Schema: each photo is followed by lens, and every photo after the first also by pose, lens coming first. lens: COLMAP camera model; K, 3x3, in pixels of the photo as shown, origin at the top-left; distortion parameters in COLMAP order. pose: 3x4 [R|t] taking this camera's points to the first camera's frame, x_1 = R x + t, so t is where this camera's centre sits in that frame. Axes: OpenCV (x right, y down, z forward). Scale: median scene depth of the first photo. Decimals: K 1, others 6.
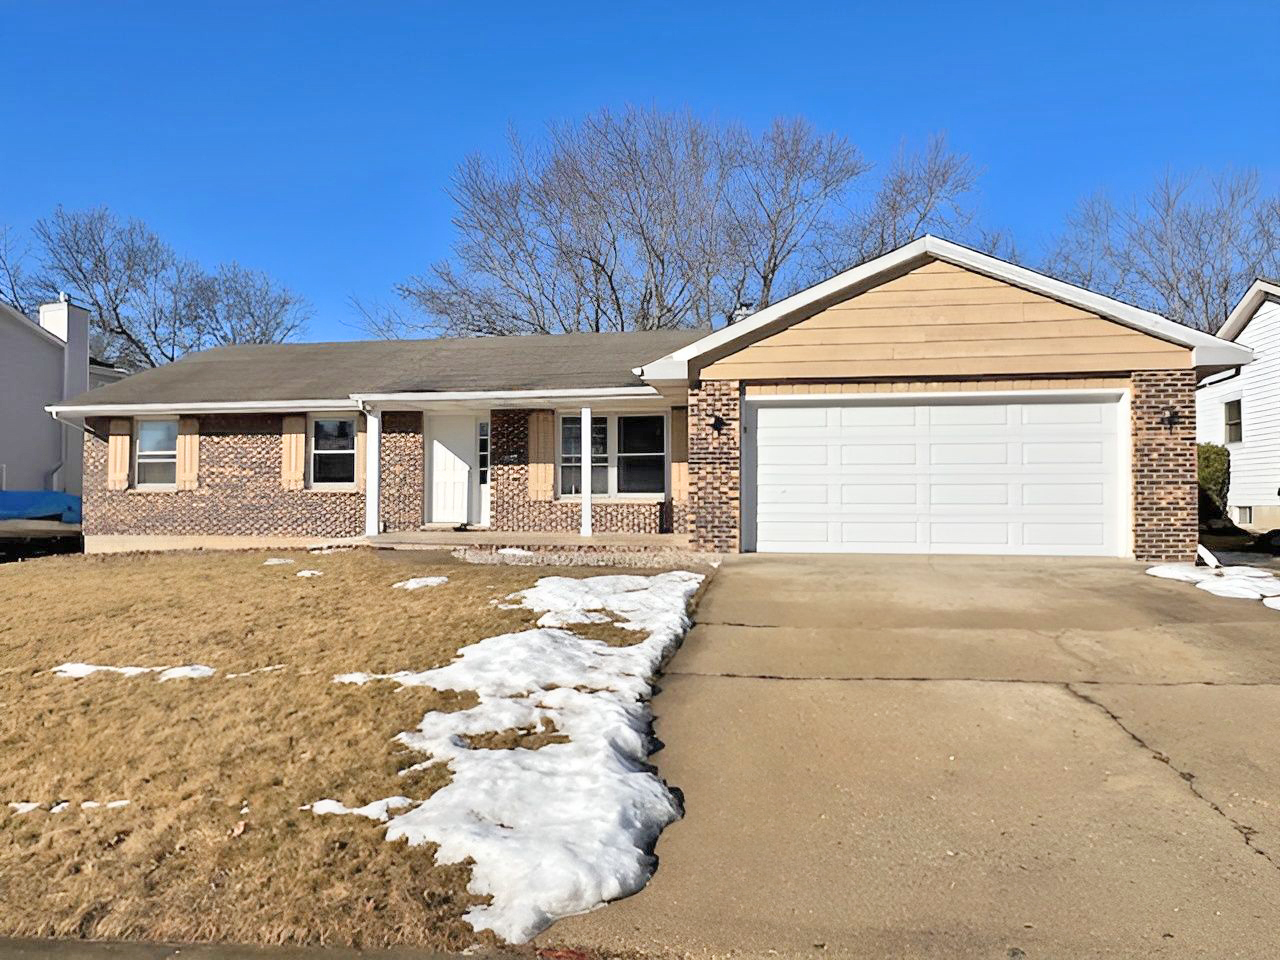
lens RADIAL K [[998.4, 0, 611.7], [0, 998.4, 481.5], [0, 0, 1]] dist [0.020190, -0.039041]
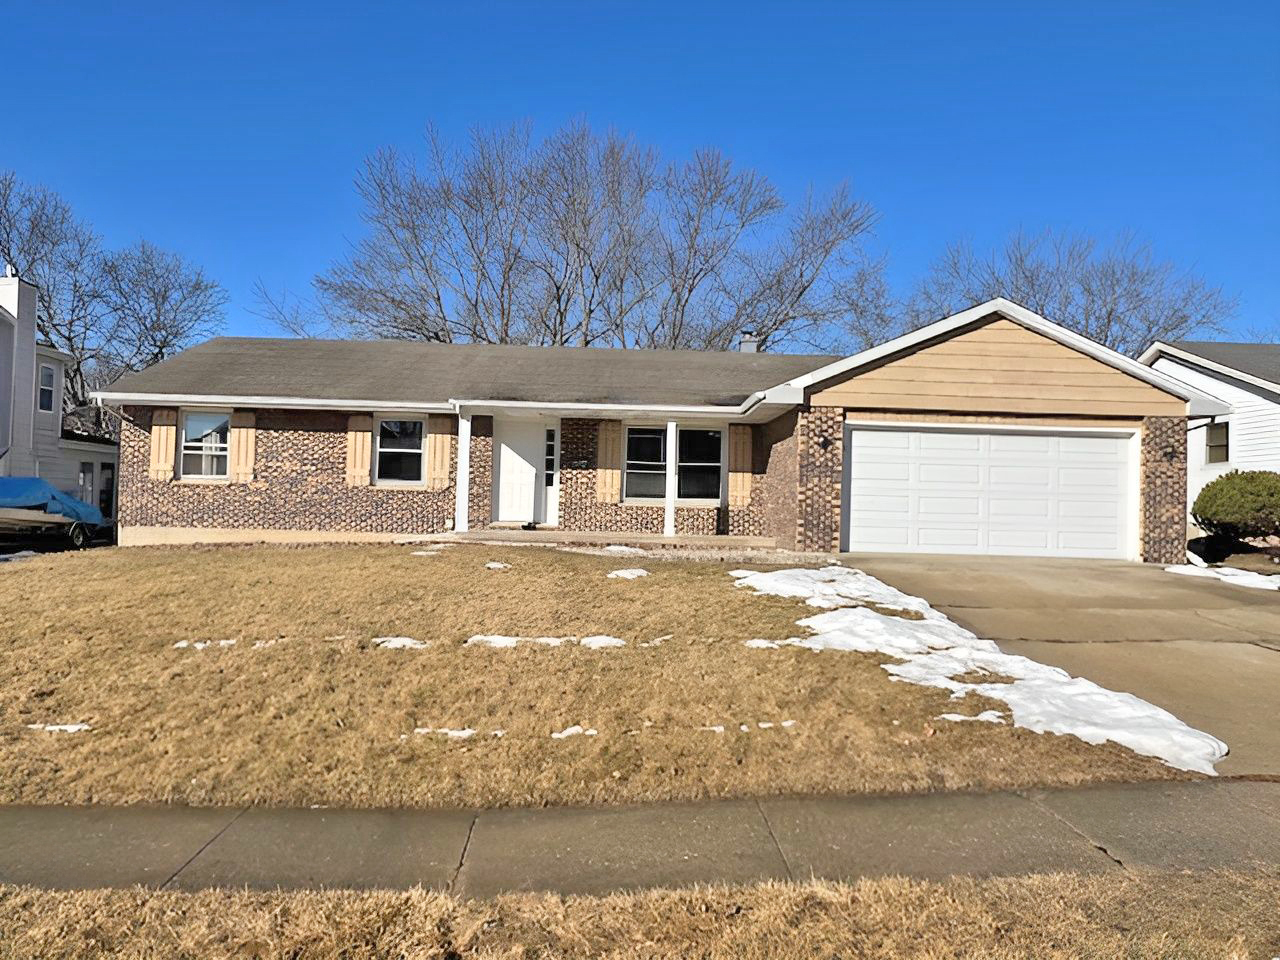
lens RADIAL K [[1011.5, 0, 640.0], [0, 1011.5, 480.0], [0, 0, 1]] dist [0.004626, -0.003159]
pose [[0.972058, 0.030435, 0.232761, -0.297157], [-0.029464, 0.999537, -0.007647, 0.001469], [-0.232886, 0.000575, 0.972504, -0.087198]]
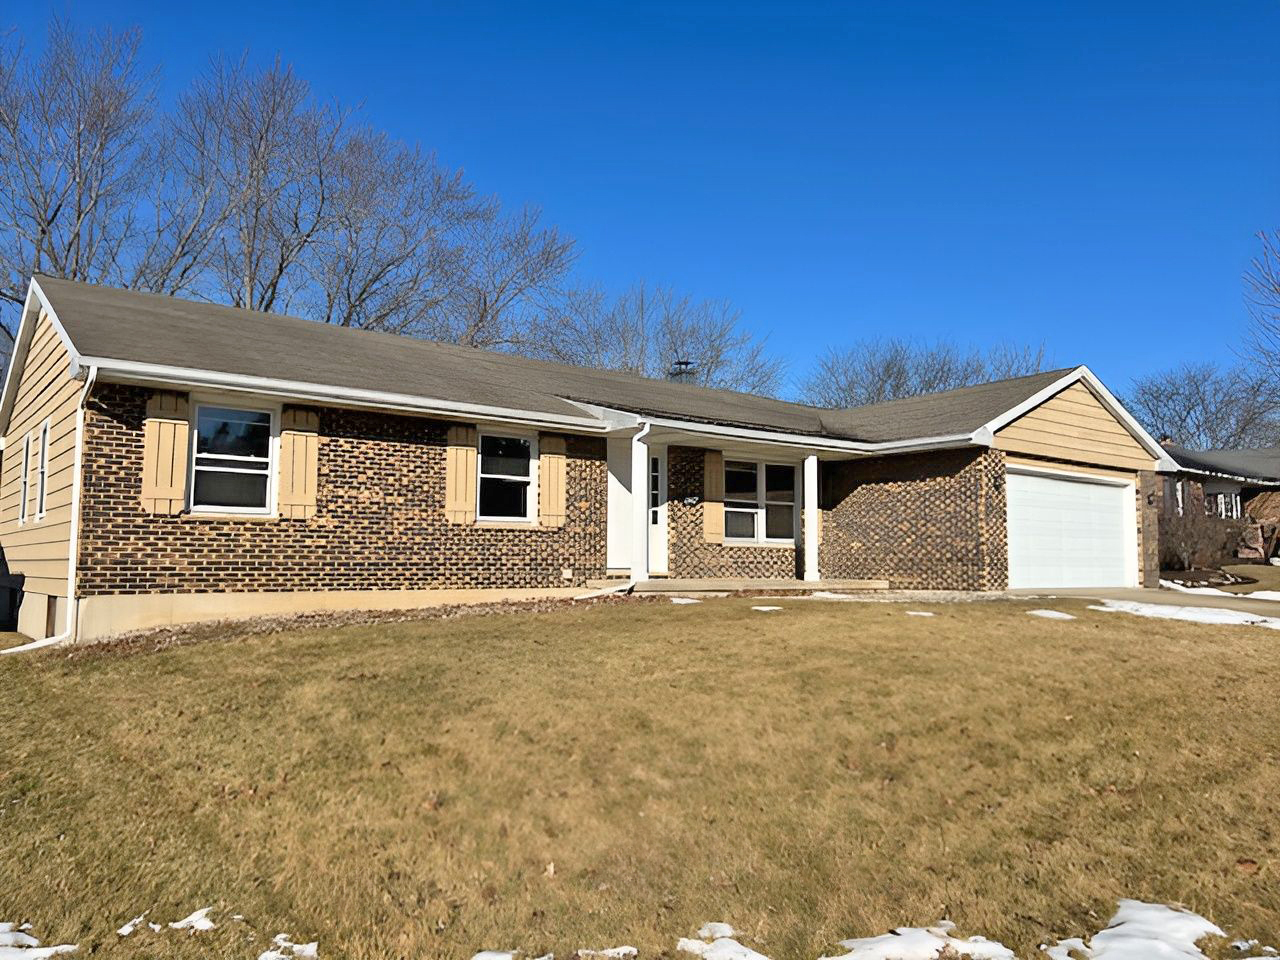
lens RADIAL K [[967.3, 0, 665.6], [0, 967.3, 480.2], [0, 0, 1]] dist [0.046255, -0.070918]
pose [[0.595736, 0.065887, 0.800474, -0.856945], [-0.025556, 0.997680, -0.063100, 0.017693], [-0.802774, 0.017134, 0.596037, 0.480649]]
